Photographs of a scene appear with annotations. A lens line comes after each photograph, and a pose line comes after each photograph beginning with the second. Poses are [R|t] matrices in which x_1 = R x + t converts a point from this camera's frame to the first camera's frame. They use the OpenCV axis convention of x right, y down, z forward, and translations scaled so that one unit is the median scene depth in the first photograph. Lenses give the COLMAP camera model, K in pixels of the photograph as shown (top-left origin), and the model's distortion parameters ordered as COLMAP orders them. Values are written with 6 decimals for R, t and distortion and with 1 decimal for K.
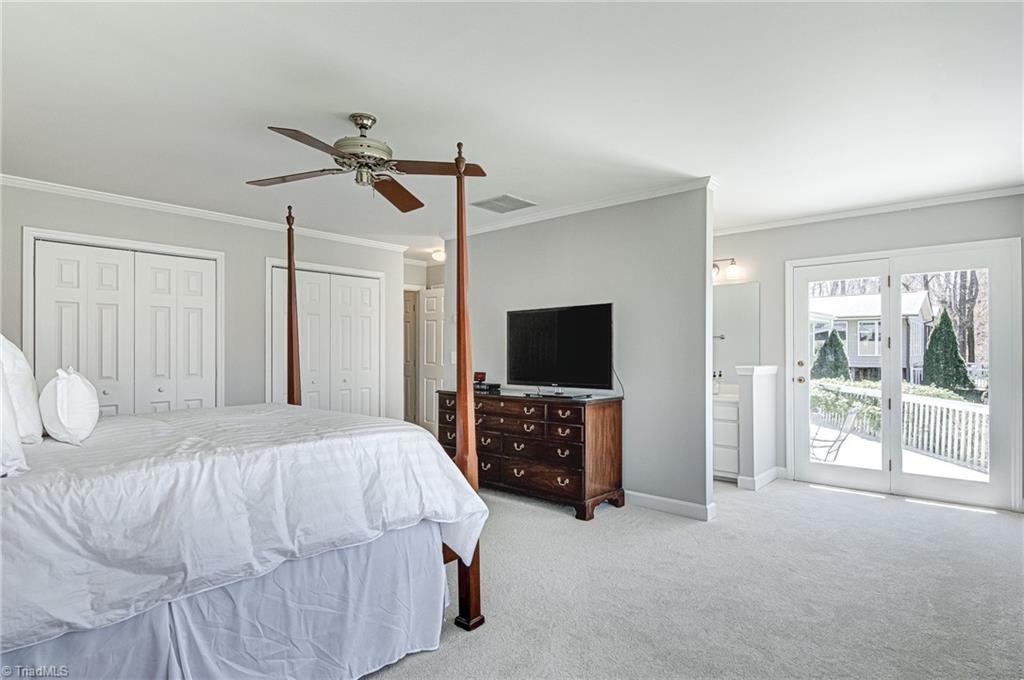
lens RADIAL K [[538.8, 0, 517.4], [0, 538.8, 342.9], [0, 0, 1]] dist [0.015435, -0.000326]
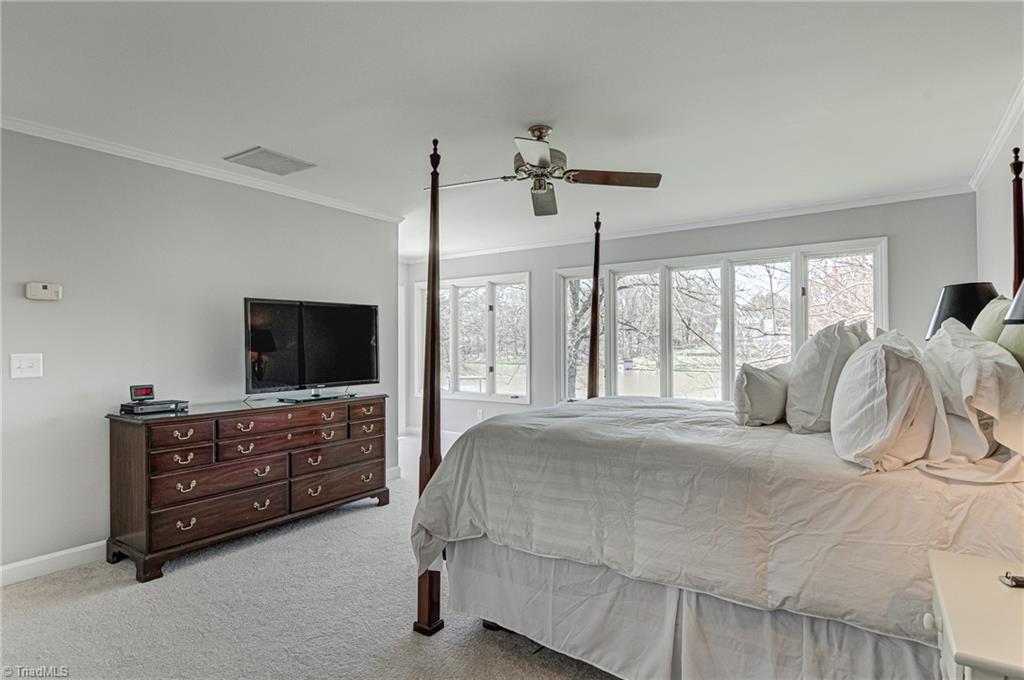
lens RADIAL K [[538.8, 0, 517.4], [0, 538.8, 342.9], [0, 0, 1]] dist [0.015435, -0.000326]
pose [[-0.112570, 0.010397, 0.993589, -0.888512], [-0.009093, 0.999893, -0.011493, 0.011492], [-0.993602, -0.010329, -0.112463, 0.771168]]
